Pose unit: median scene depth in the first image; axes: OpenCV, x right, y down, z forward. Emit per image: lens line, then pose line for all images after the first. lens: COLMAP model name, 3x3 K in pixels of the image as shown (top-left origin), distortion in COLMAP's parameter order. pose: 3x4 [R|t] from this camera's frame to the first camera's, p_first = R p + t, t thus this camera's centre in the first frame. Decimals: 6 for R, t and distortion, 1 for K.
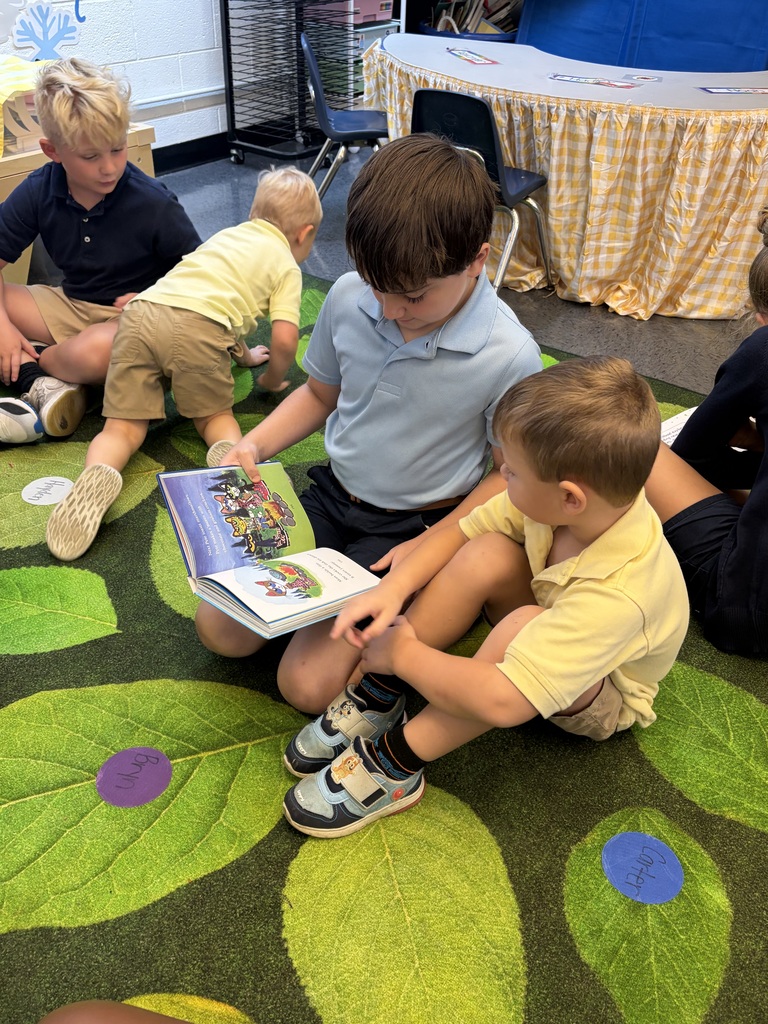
lens RADIAL K [[836.5, 0, 384.0], [0, 836.5, 512.0], [0, 0, 1]] dist [0.024180, -0.004623]
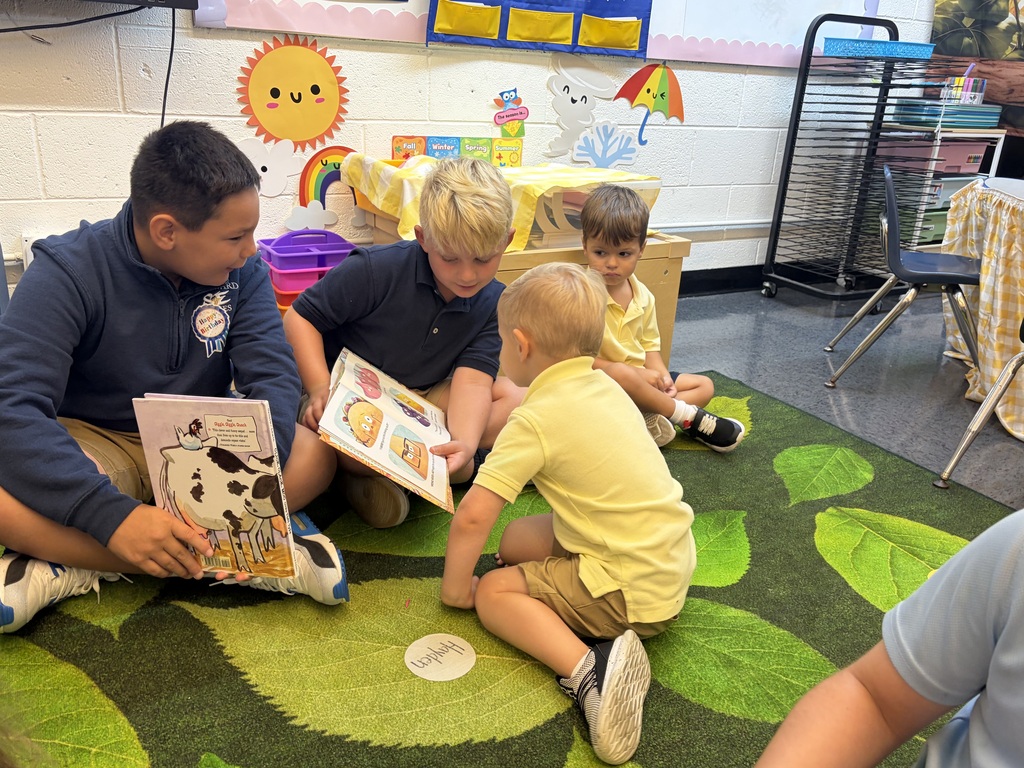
lens RADIAL K [[836.5, 0, 513.3], [0, 836.5, 388.9], [0, 0, 1]] dist [0.024180, -0.004623]
pose [[0.899324, 0.167448, -0.403951, -0.045919], [-0.275781, 0.934087, -0.226773, -0.046155], [0.339353, 0.315345, 0.886226, 0.155968]]
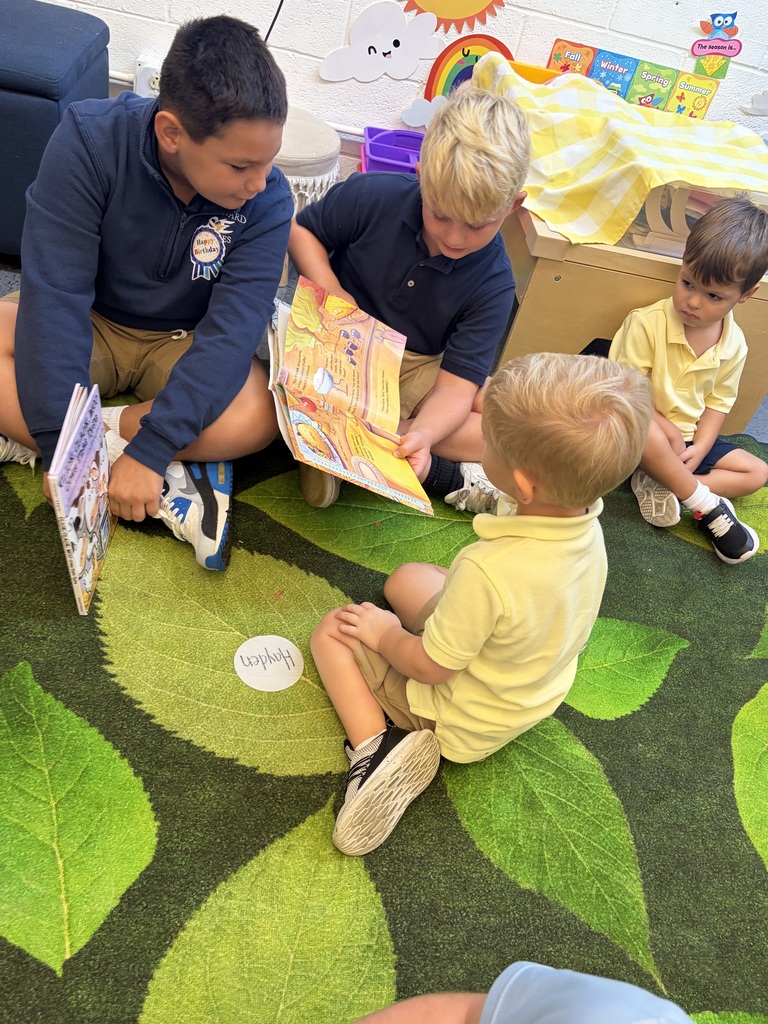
lens RADIAL K [[836.5, 0, 384.0], [0, 836.5, 512.0], [0, 0, 1]] dist [0.024180, -0.004623]
pose [[0.591752, 0.615492, -0.520576, -0.018494], [-0.627994, 0.756873, 0.181017, -0.158904], [0.505424, 0.219801, 0.834406, 0.200597]]
